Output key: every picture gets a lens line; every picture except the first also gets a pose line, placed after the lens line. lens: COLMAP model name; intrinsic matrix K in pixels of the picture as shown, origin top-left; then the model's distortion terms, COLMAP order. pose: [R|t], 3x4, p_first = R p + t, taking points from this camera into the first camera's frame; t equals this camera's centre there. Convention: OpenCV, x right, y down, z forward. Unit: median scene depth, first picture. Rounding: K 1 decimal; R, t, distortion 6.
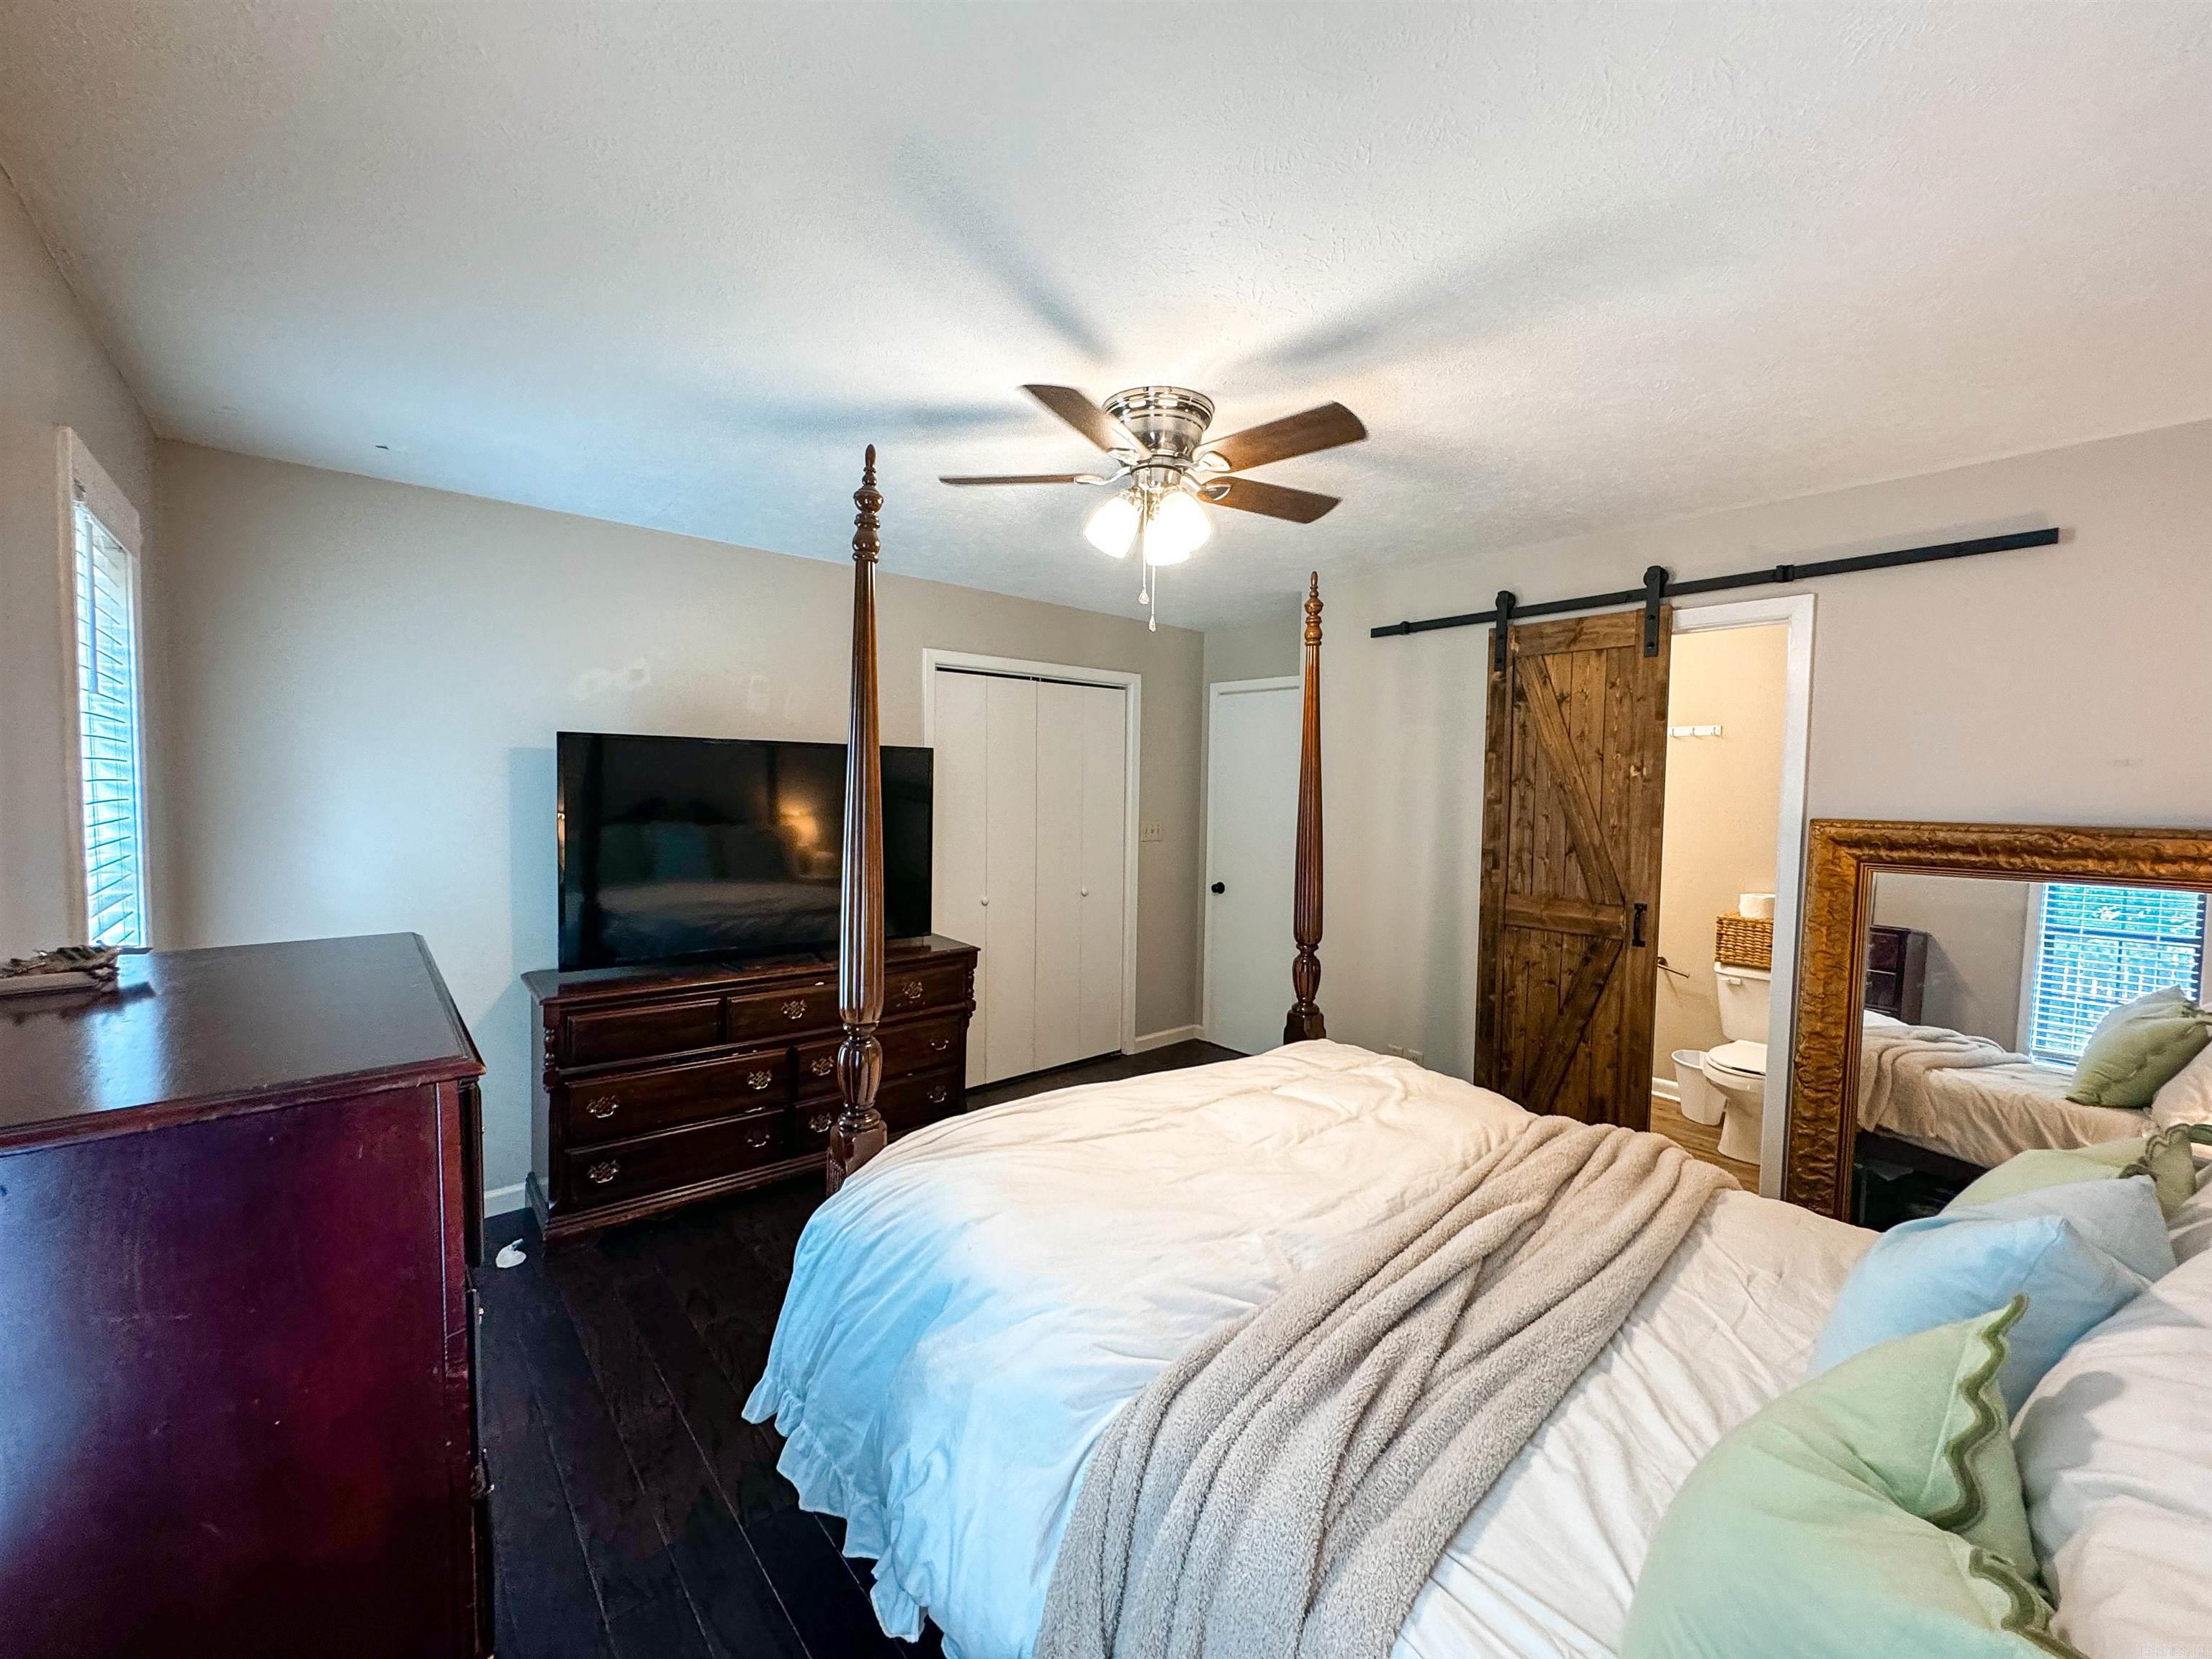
lens RADIAL K [[886.1, 0, 1103.8], [0, 886.1, 826.9], [0, 0, 1]] dist [-0.002375, 0.000709]
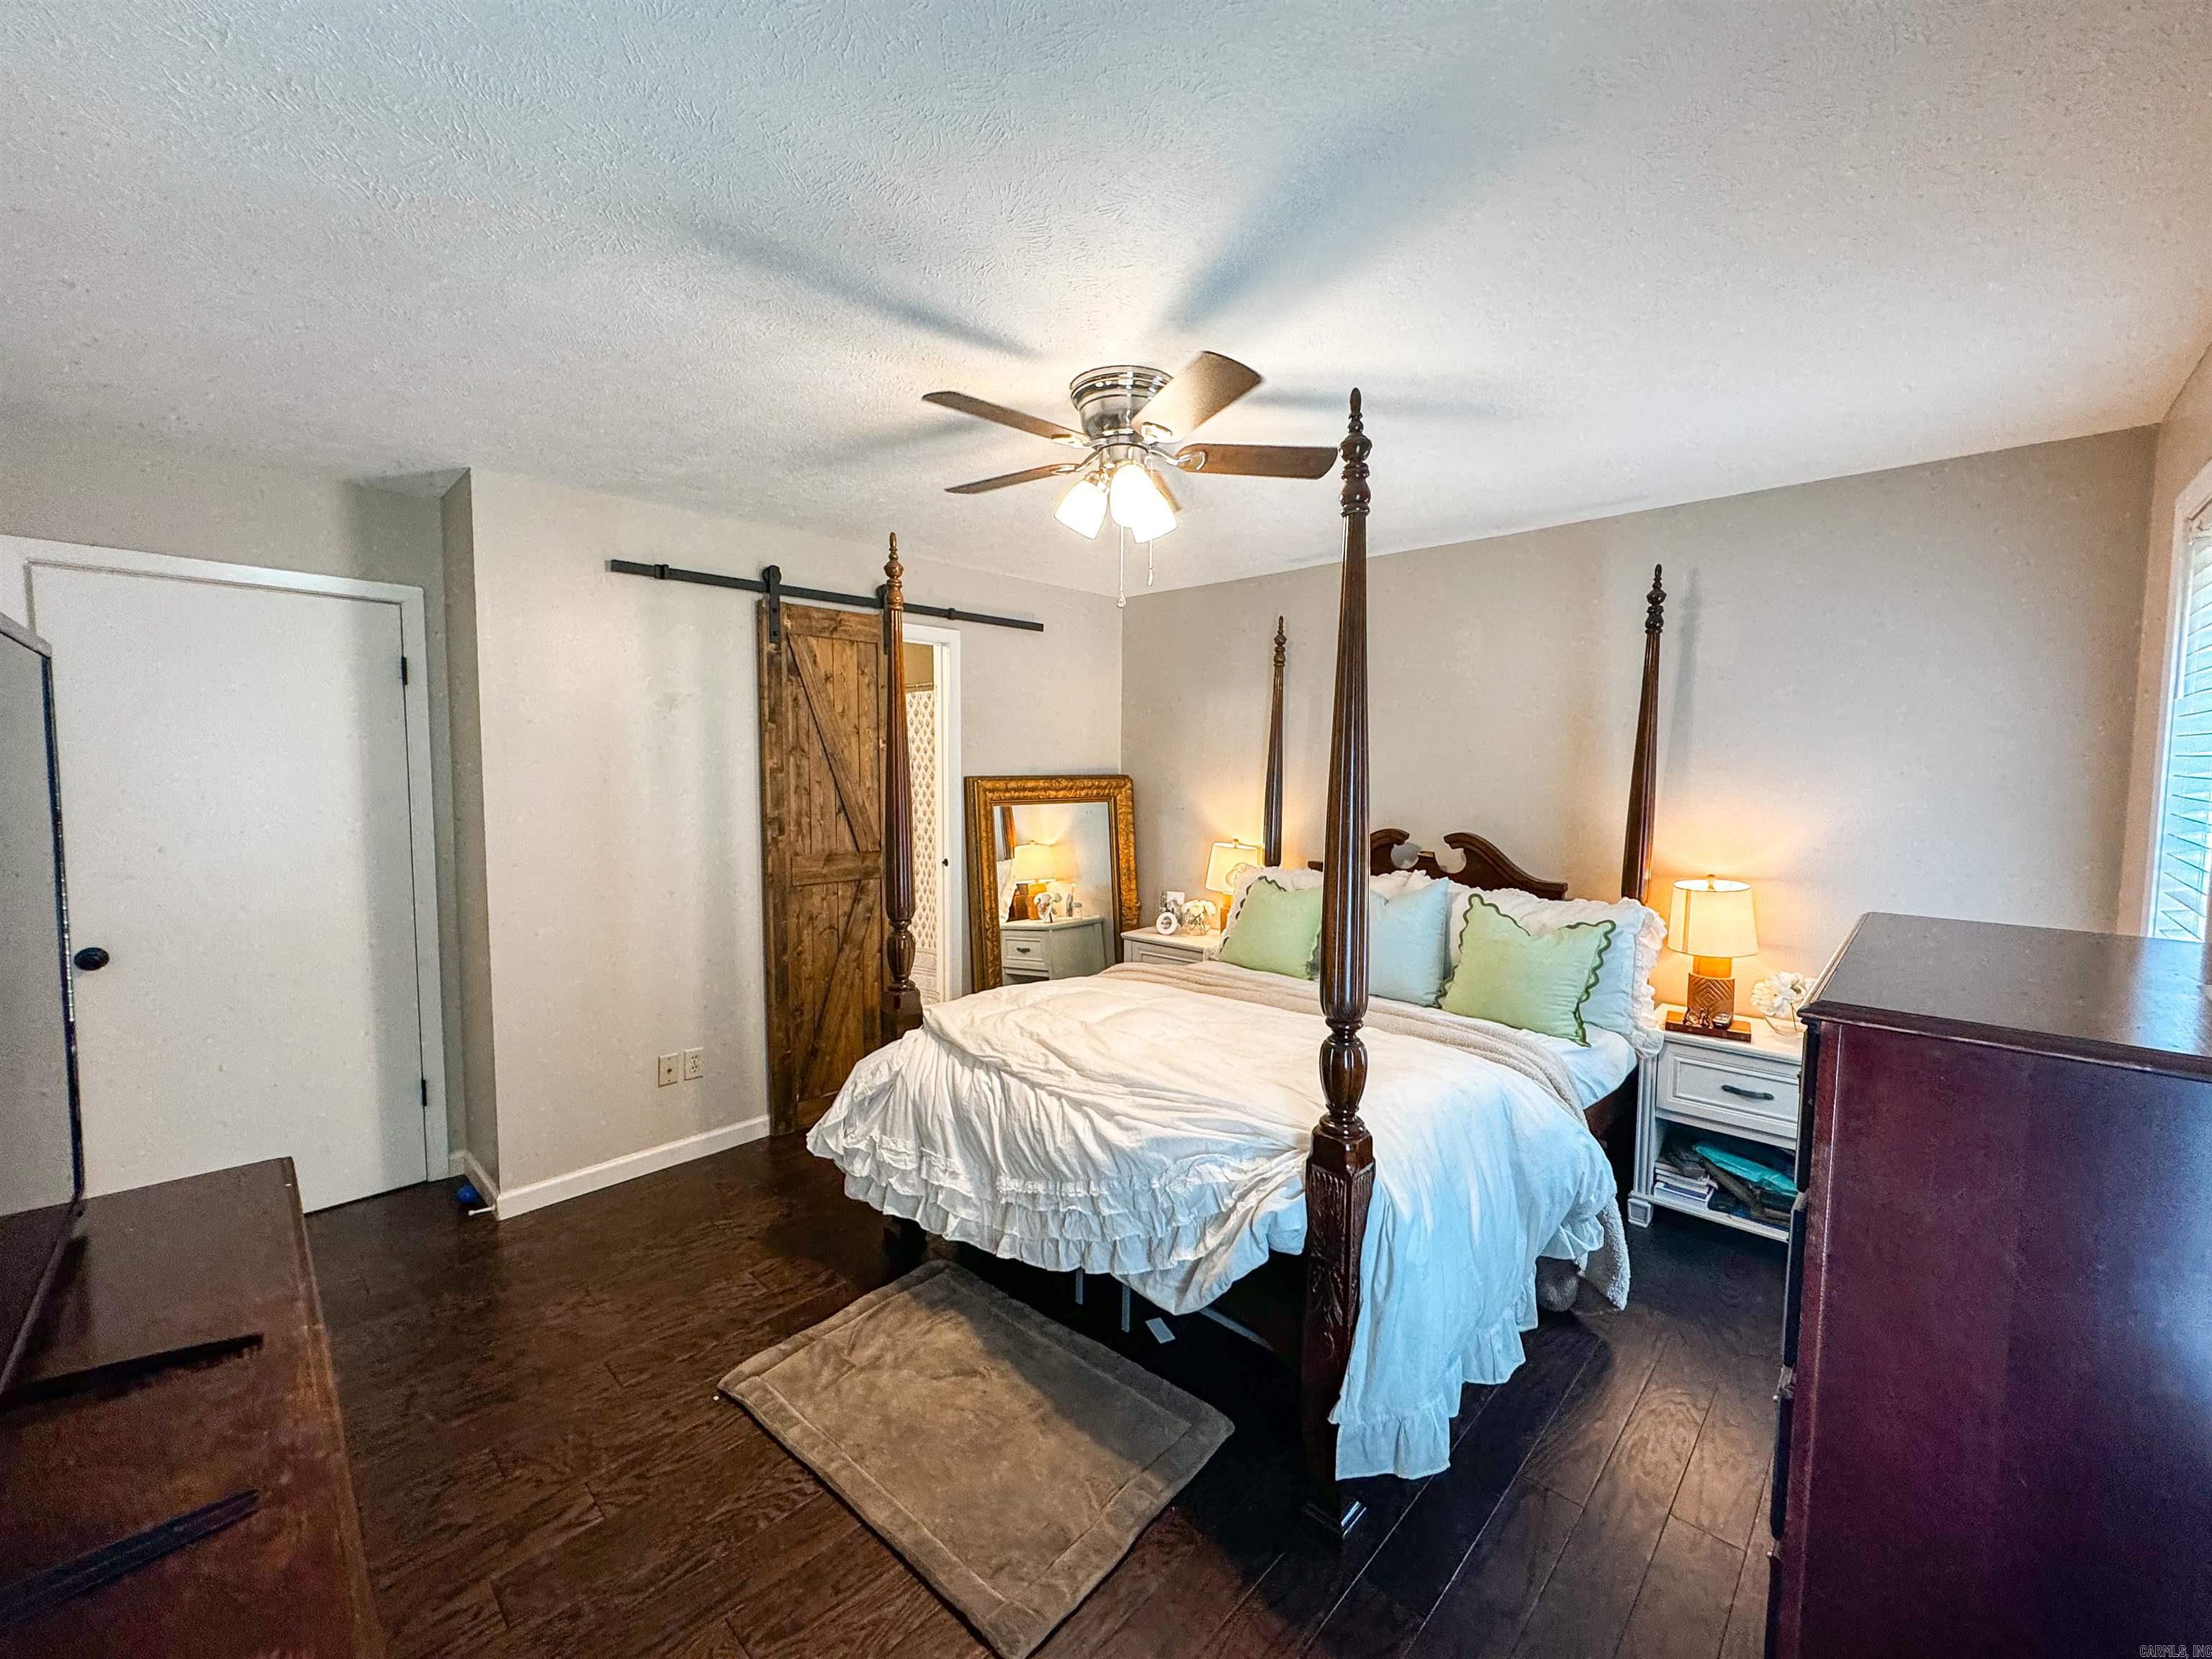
lens RADIAL K [[886.1, 0, 1103.8], [0, 886.1, 826.9], [0, 0, 1]] dist [-0.002375, 0.000709]
pose [[-0.096842, -0.091559, 0.991079, -0.649125], [0.036170, 0.994778, 0.095435, -0.049950], [-0.994642, 0.045089, -0.093025, 0.746695]]
